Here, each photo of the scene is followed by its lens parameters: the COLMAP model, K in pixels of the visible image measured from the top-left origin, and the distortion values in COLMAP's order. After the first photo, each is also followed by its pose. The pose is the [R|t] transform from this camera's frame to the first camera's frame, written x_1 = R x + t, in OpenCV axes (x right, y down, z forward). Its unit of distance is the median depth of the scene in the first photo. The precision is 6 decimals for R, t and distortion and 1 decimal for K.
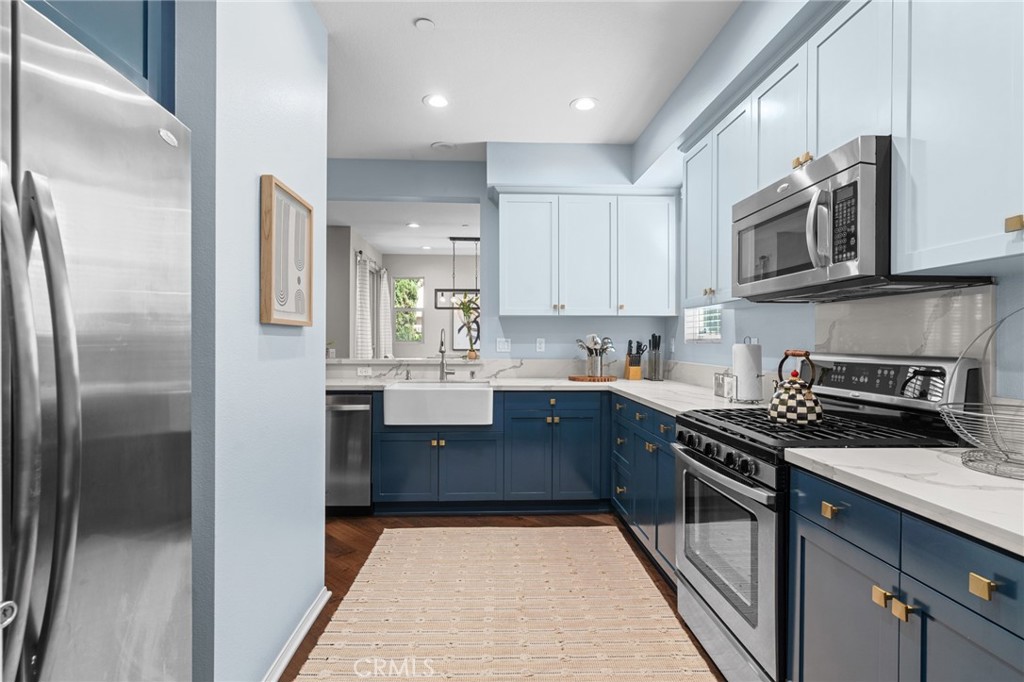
lens RADIAL K [[481.3, 0, 509.6], [0, 481.3, 346.7], [0, 0, 1]] dist [-0.000175, 0.000139]
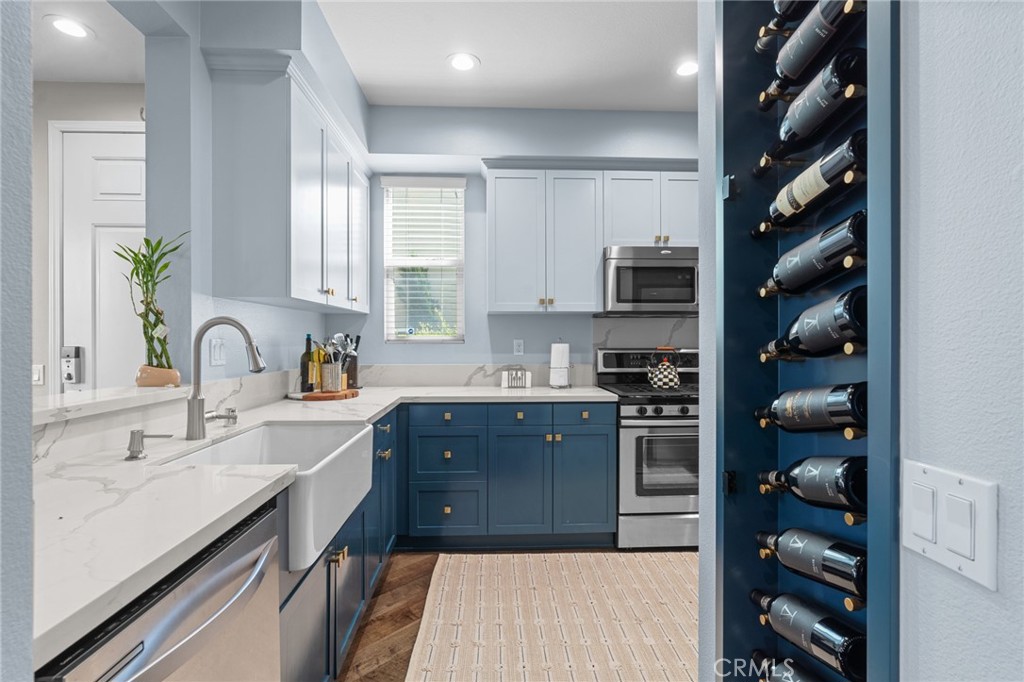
lens RADIAL K [[481.3, 0, 509.6], [0, 481.3, 346.7], [0, 0, 1]] dist [-0.000175, 0.000139]
pose [[0.006513, -0.007065, 0.999954, -0.770544], [0.016609, 0.999838, 0.006956, -0.008097], [-0.999841, 0.016563, 0.006629, 1.025453]]
